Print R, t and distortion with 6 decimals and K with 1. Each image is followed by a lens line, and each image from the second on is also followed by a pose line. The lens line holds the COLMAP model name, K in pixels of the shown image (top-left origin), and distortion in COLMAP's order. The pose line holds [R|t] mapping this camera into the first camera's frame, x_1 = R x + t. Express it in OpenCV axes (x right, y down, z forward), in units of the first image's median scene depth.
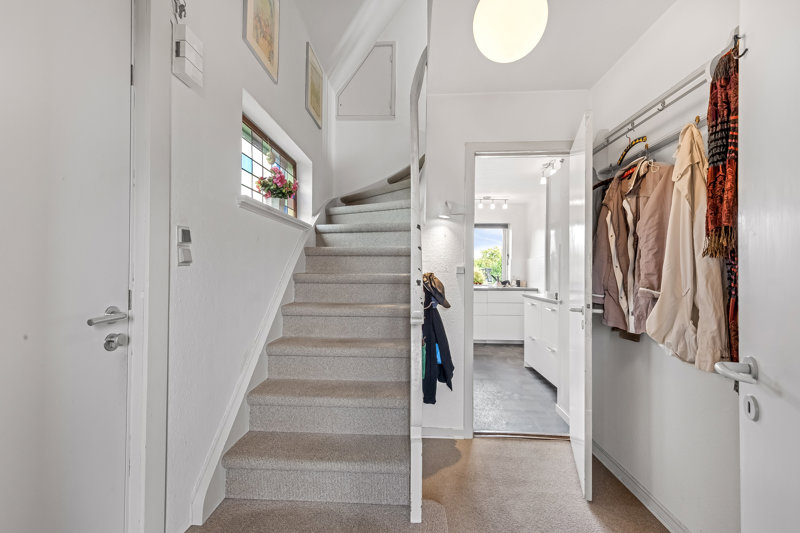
lens RADIAL K [[368.0, 0, 400.3], [0, 368.0, 268.7], [0, 0, 1]] dist [0.000360, 0.000008]
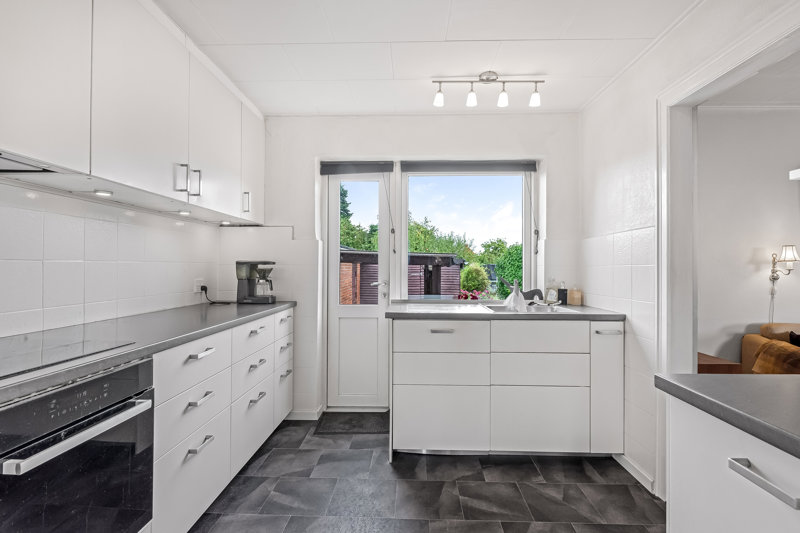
lens RADIAL K [[395.5, 0, 399.9], [0, 395.5, 265.6], [0, 0, 1]] dist [0.000819, 0.000186]
pose [[0.999974, -0.001048, 0.007123, 0.127943], [0.001043, 0.999999, 0.000805, 0.002843], [-0.007124, -0.000797, 0.999974, 0.537499]]
